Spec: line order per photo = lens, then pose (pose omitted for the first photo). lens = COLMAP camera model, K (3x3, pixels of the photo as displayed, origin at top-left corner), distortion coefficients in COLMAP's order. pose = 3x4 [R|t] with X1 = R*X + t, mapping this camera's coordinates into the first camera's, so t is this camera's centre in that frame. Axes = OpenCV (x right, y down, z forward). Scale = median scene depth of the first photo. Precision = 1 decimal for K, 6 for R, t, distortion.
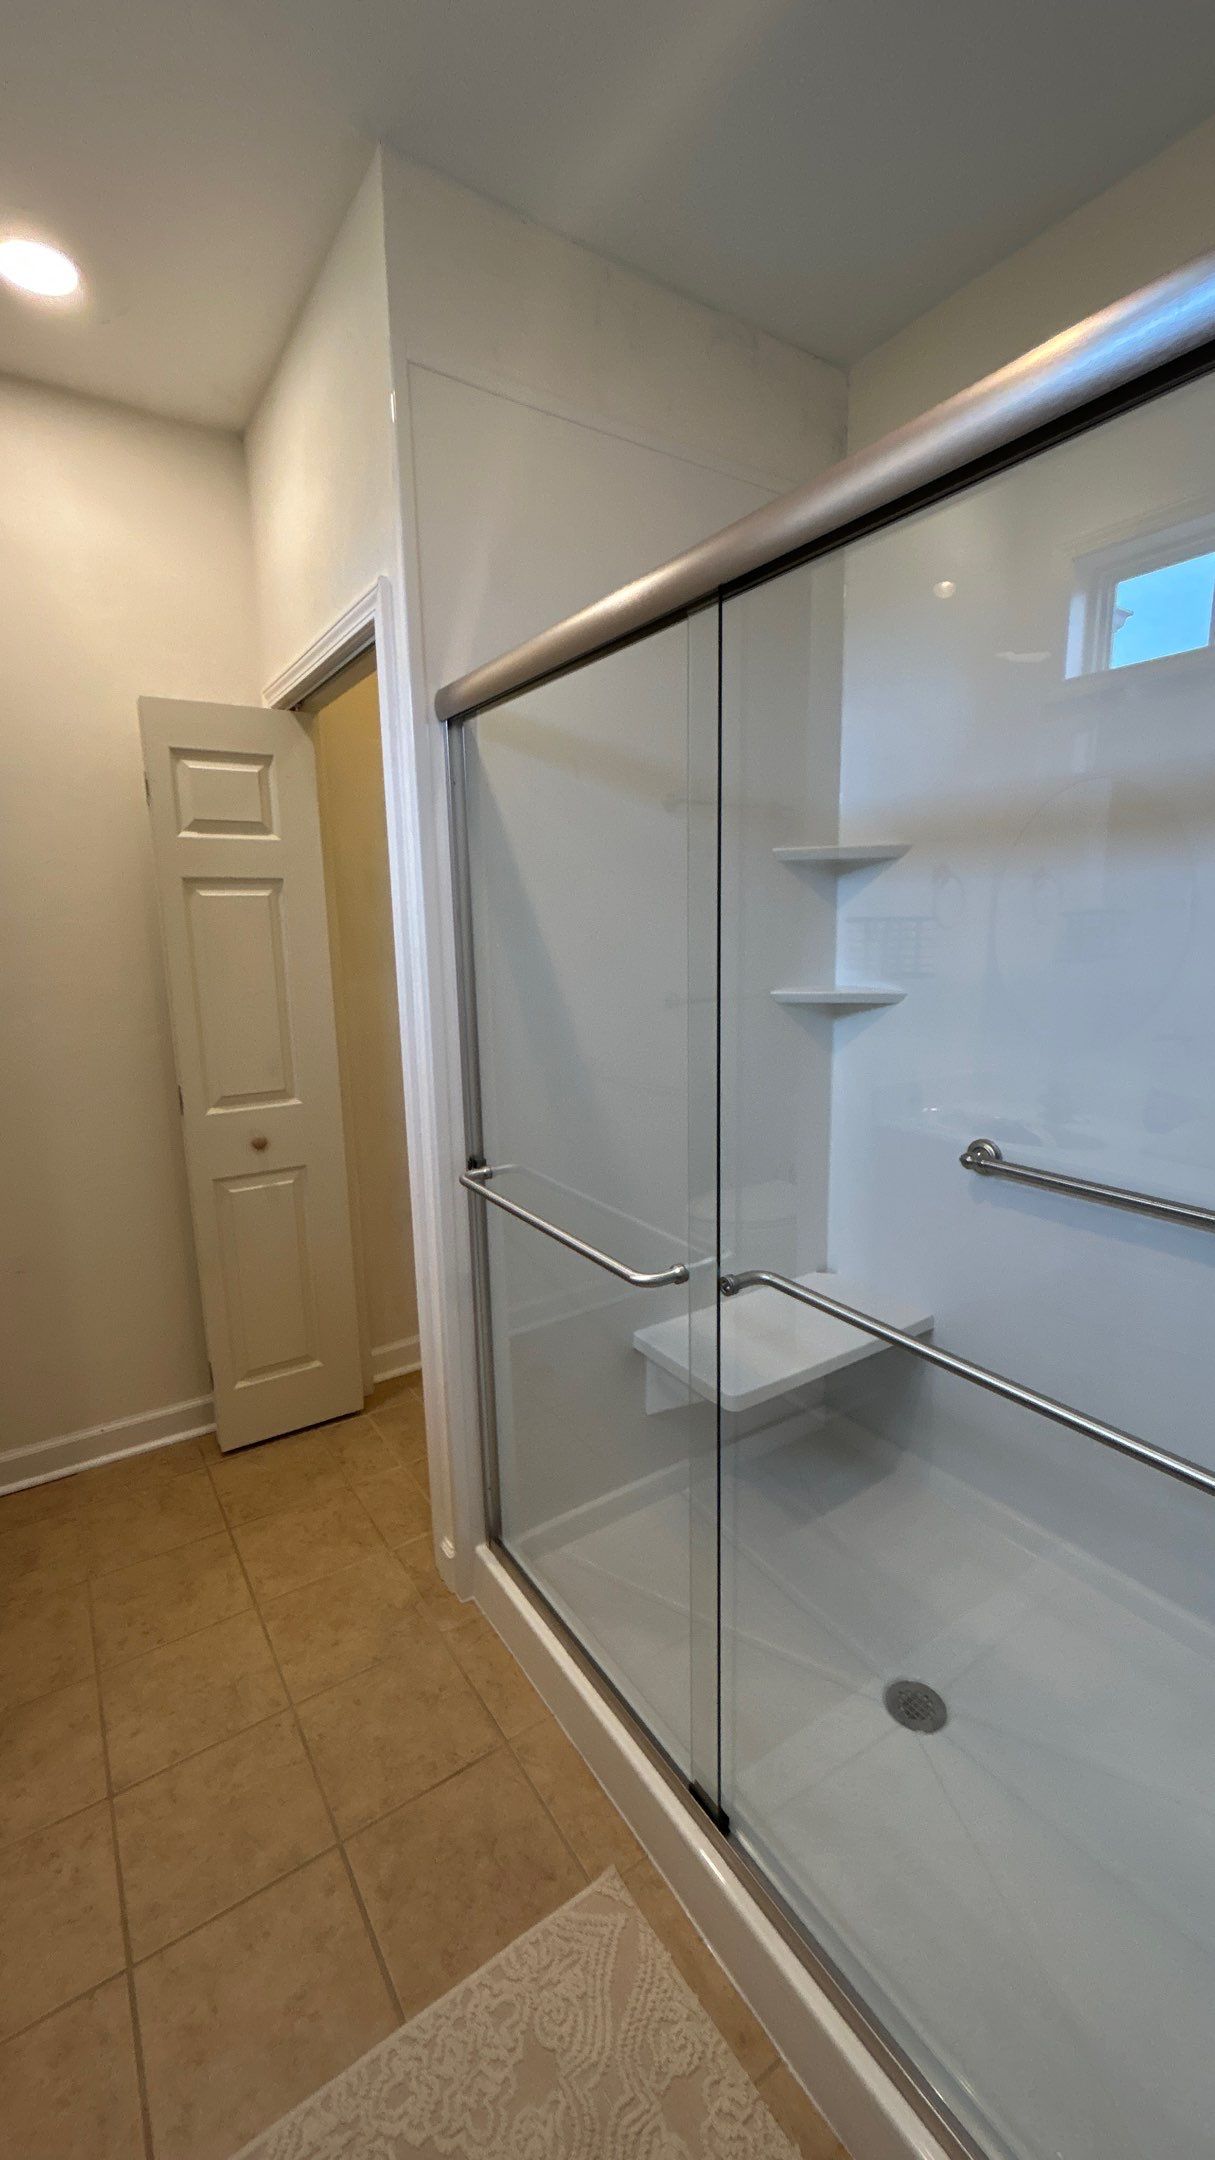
lens RADIAL K [[879.3, 0, 599.9], [0, 879.3, 1090.0], [0, 0, 1]] dist [0.002471, -0.003343]
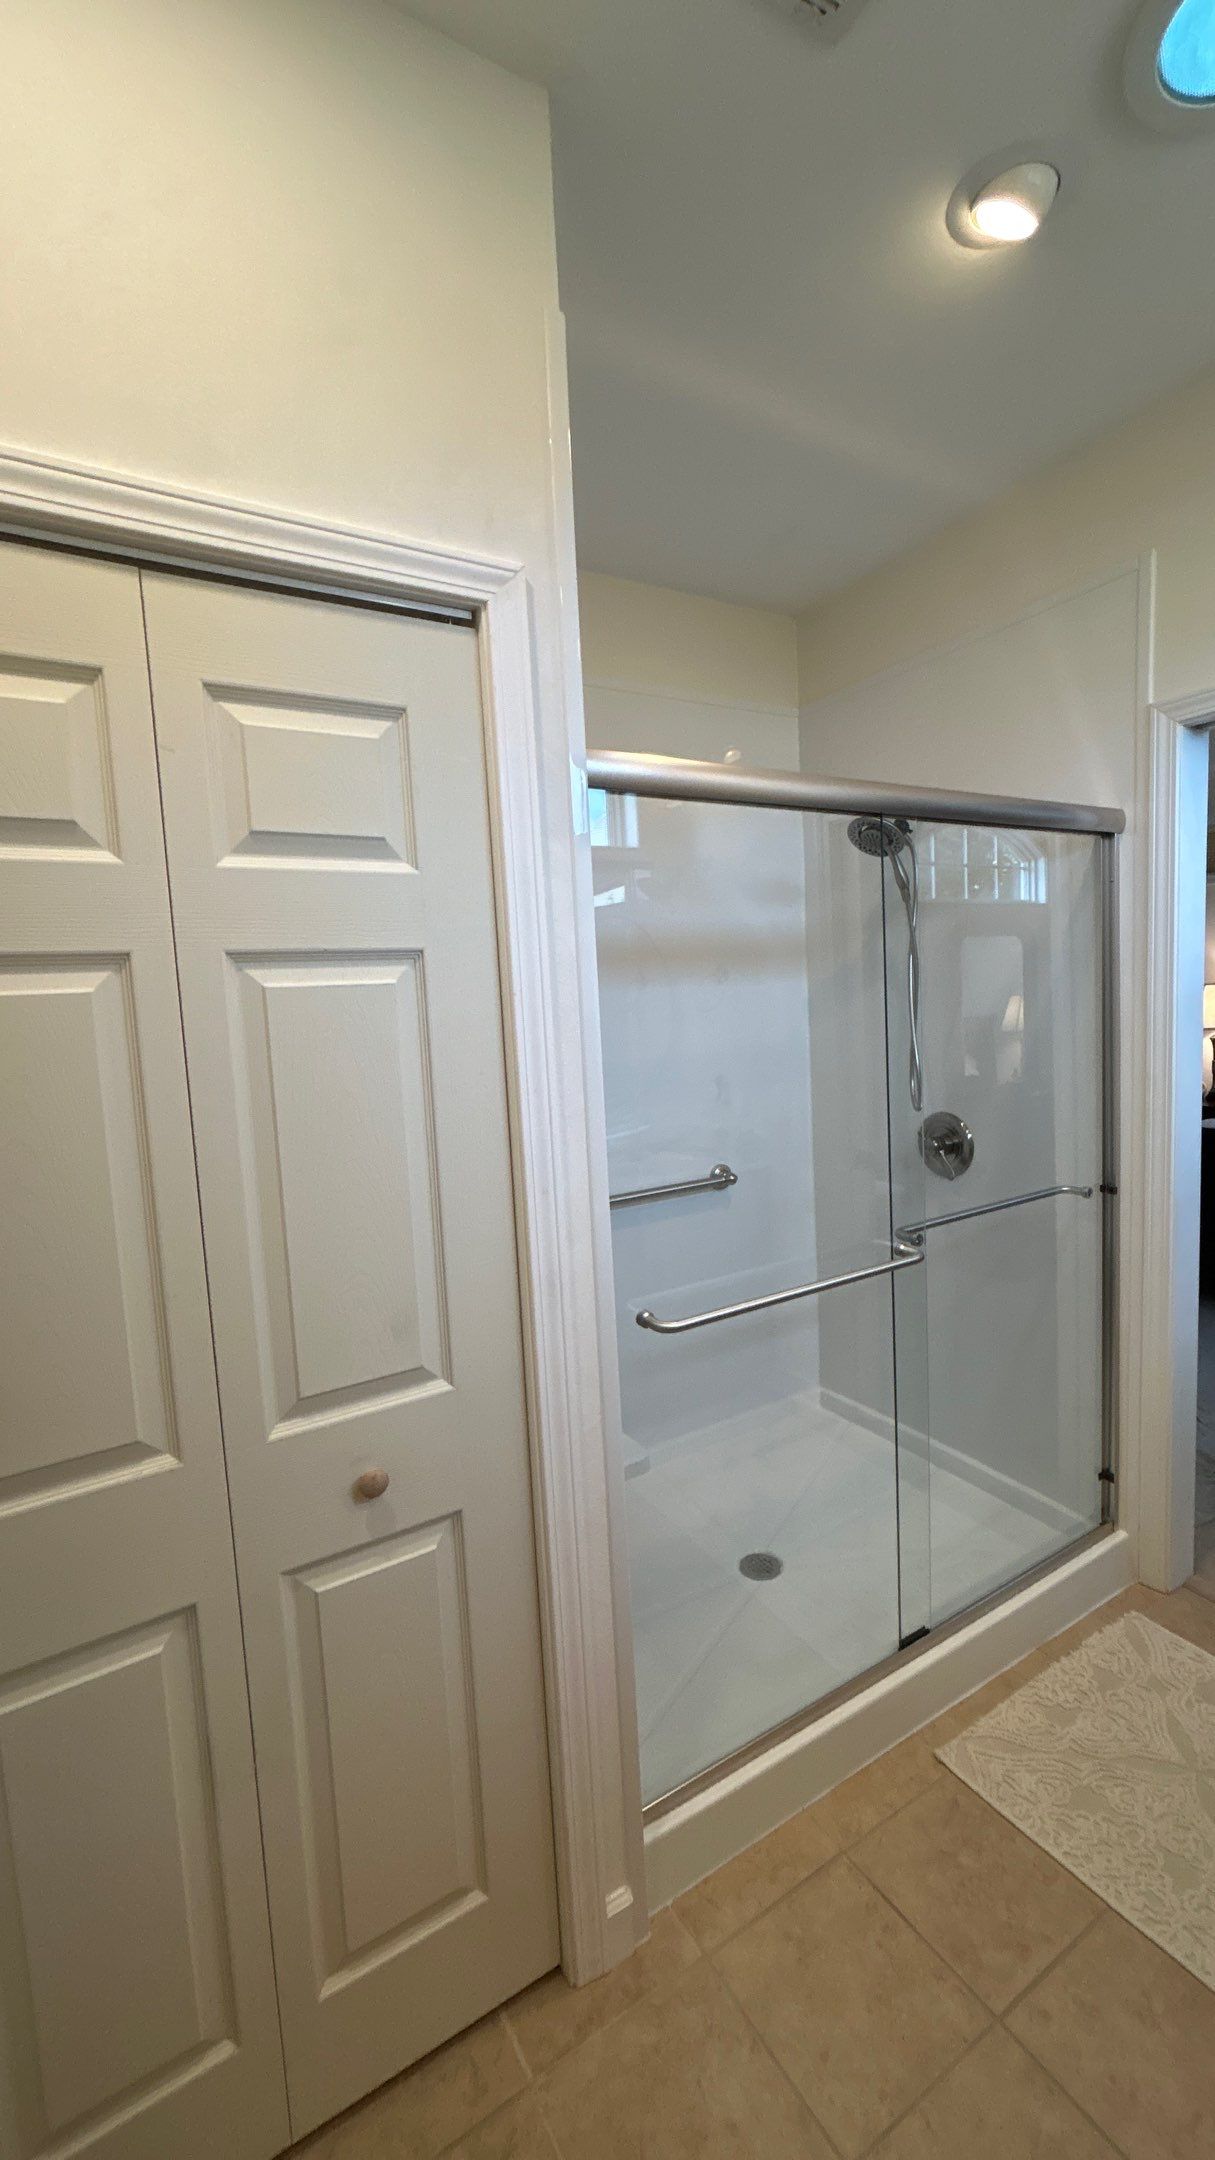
lens RADIAL K [[879.3, 0, 615.7], [0, 879.3, 1090.2], [0, 0, 1]] dist [0.002471, -0.003343]
pose [[0.025103, -0.078898, 0.996567, -1.142737], [0.241921, 0.967730, 0.070521, -0.221826], [-0.969971, 0.239321, 0.043380, 1.133169]]
